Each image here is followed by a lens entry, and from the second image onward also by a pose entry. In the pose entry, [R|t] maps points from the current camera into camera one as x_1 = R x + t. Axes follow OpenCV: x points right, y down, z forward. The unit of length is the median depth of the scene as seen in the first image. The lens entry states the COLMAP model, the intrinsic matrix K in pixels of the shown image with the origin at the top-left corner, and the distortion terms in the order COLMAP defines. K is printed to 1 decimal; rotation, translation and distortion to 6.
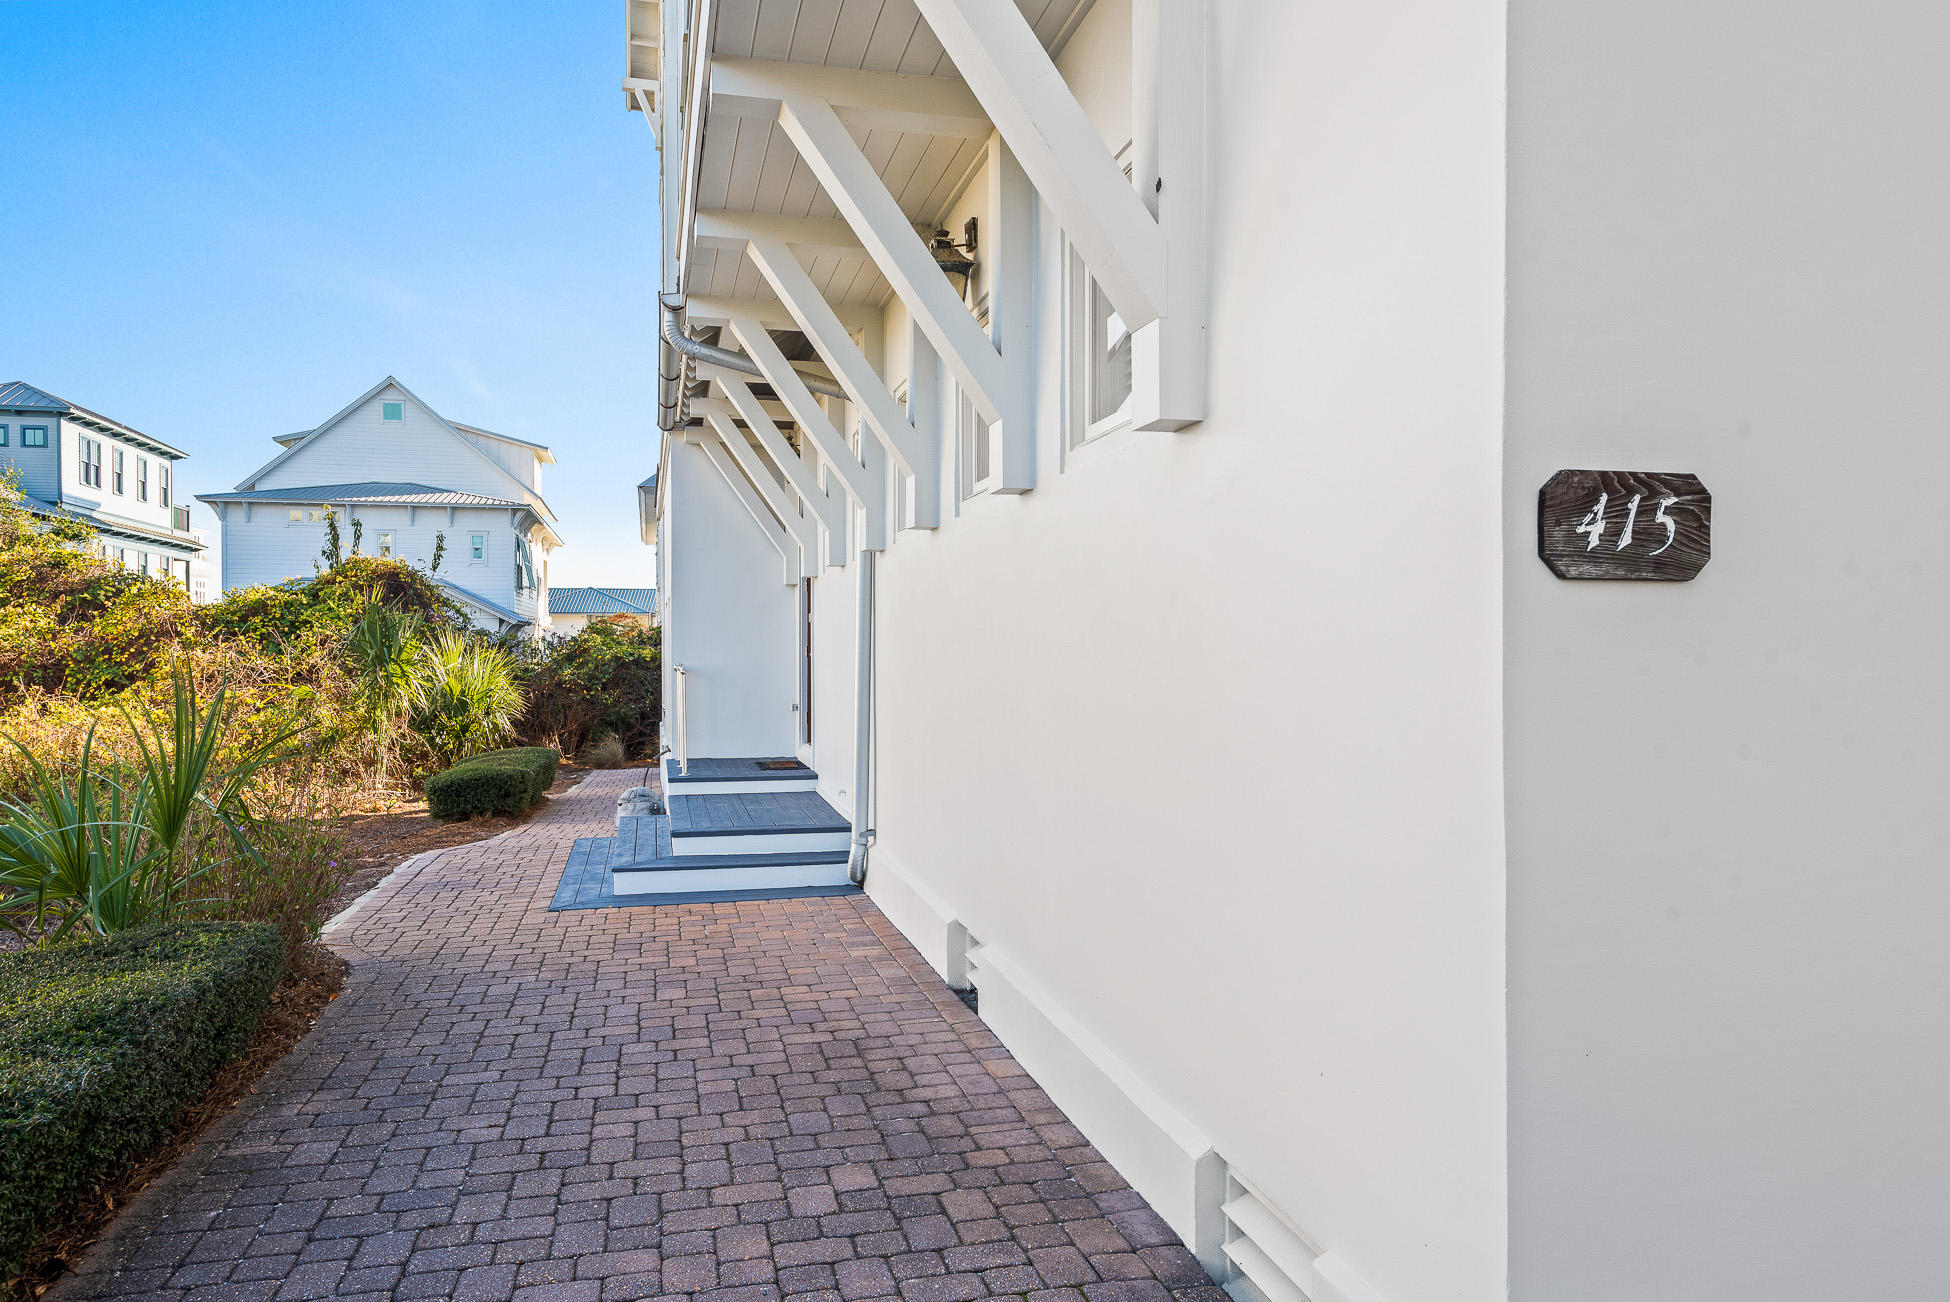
lens RADIAL K [[1312.9, 0, 973.9], [0, 1312.9, 660.1], [0, 0, 1]] dist [0.031979, -0.008819]
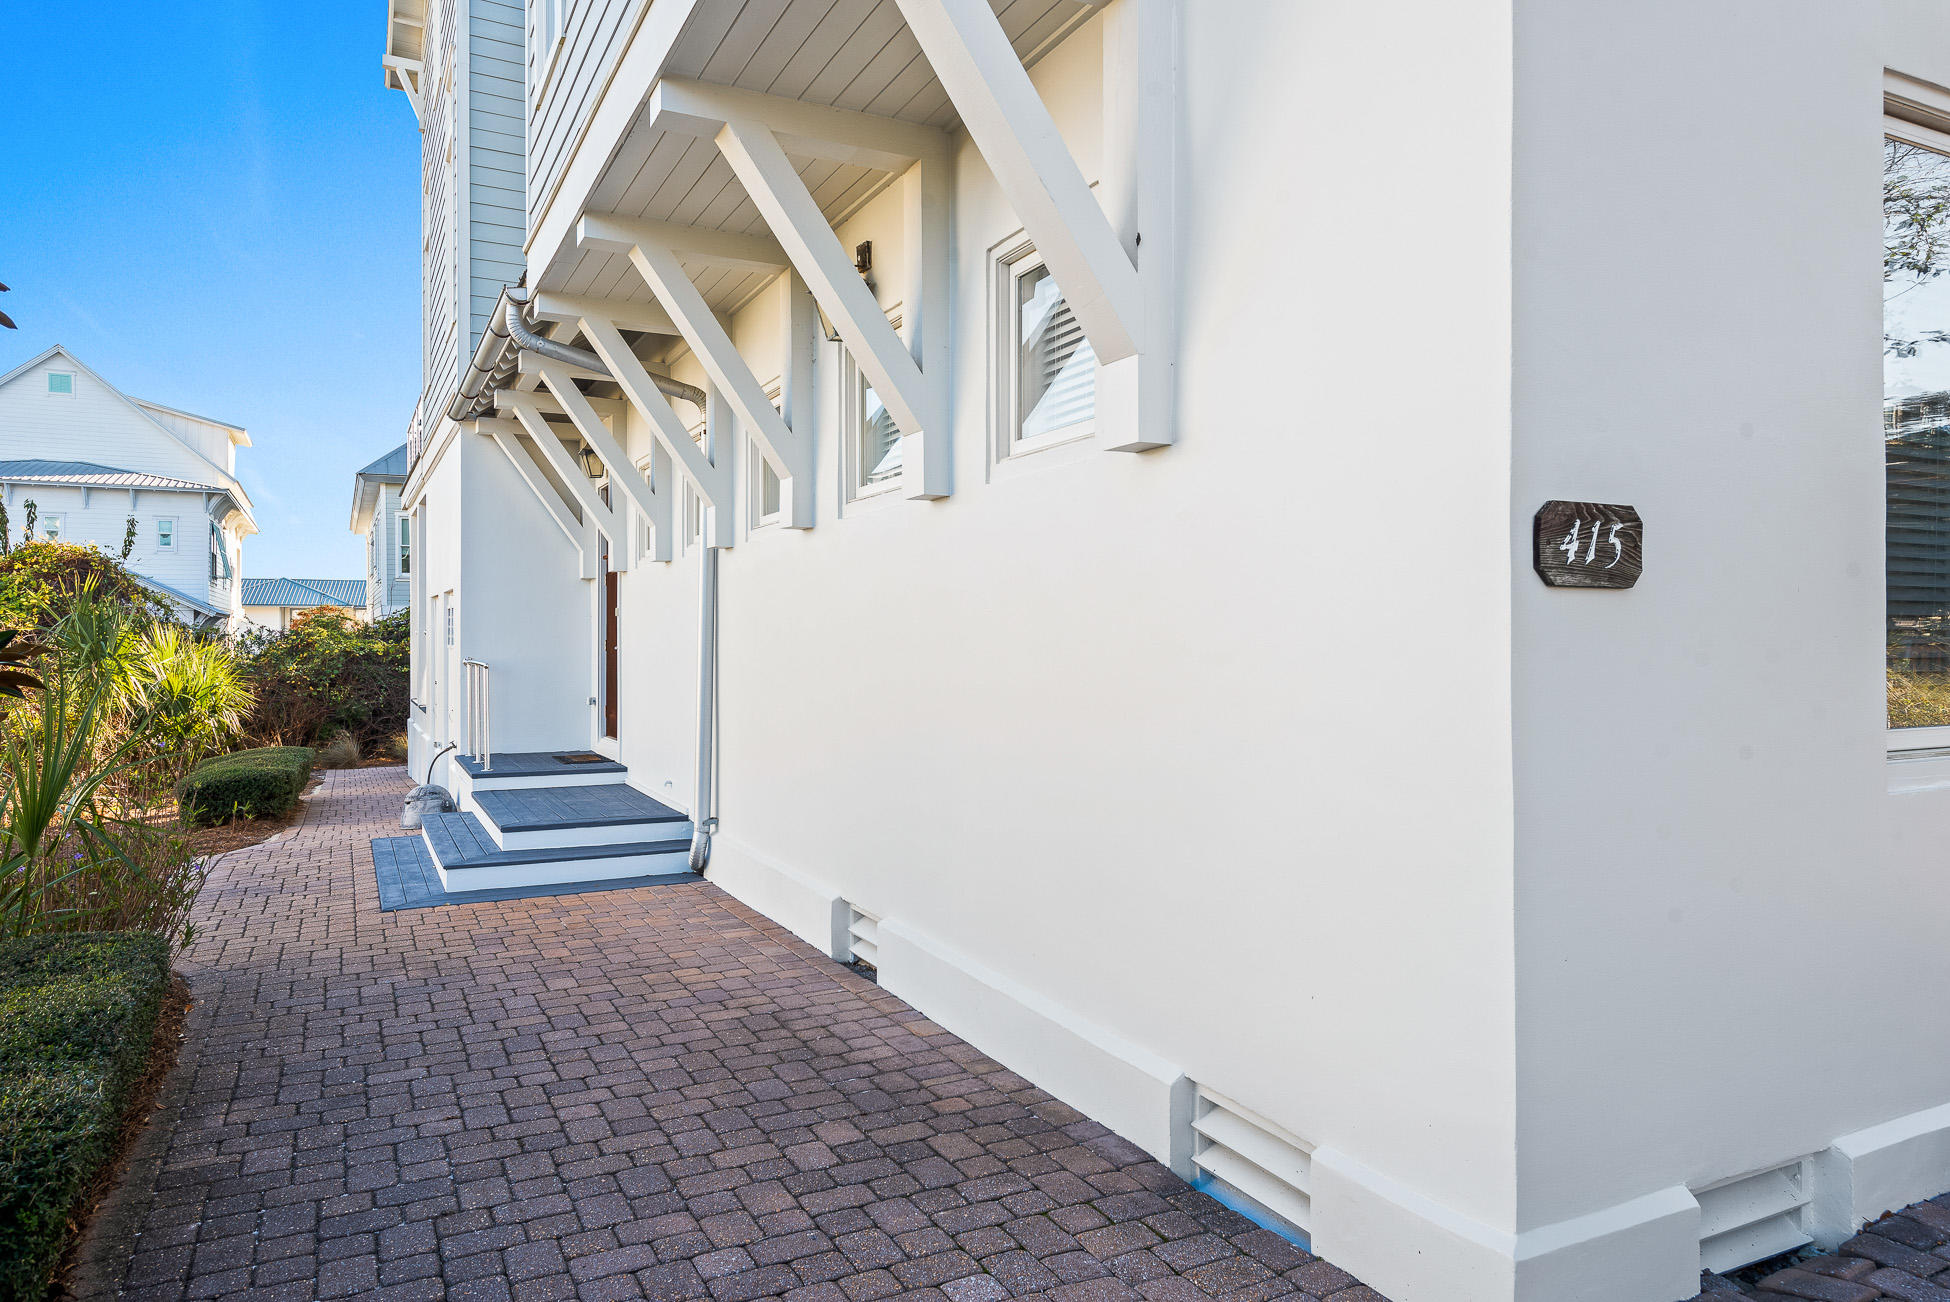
lens RADIAL K [[1265.2, 0, 981.9], [0, 1265.2, 643.8], [0, 0, 1]] dist [0.021863, -0.002216]
pose [[0.972979, -0.000370, 0.230892, -0.166503], [0.002207, 0.999968, -0.007695, 0.001073], [-0.230882, 0.007996, 0.972949, -0.029124]]
